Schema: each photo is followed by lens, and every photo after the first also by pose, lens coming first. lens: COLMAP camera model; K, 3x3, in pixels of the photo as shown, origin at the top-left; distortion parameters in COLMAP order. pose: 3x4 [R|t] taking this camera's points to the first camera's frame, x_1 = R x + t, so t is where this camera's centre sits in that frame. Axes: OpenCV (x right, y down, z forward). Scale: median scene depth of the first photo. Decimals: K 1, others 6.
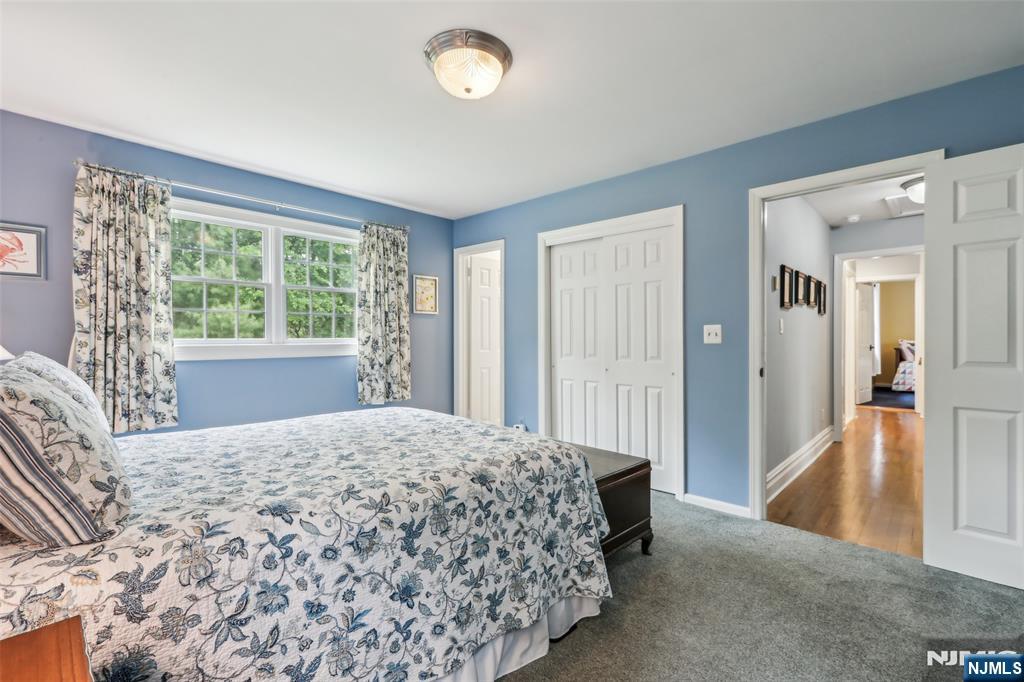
lens RADIAL K [[462.2, 0, 510.8], [0, 462.2, 340.9], [0, 0, 1]] dist [-0.001348, 0.000308]
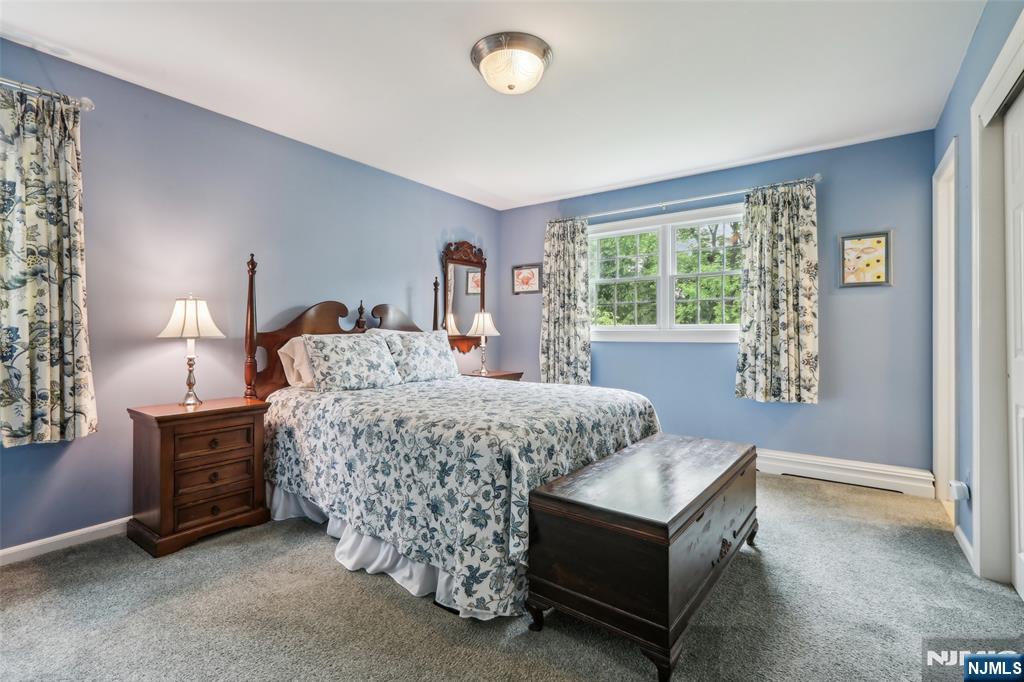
lens RADIAL K [[462.2, 0, 508.9], [0, 462.2, 332.8], [0, 0, 1]] dist [-0.001348, 0.000308]
pose [[0.122522, 0.001048, -0.992465, 0.684532], [-0.007340, 0.999973, 0.000150, 0.020808], [0.992439, 0.007267, 0.122526, 0.609193]]
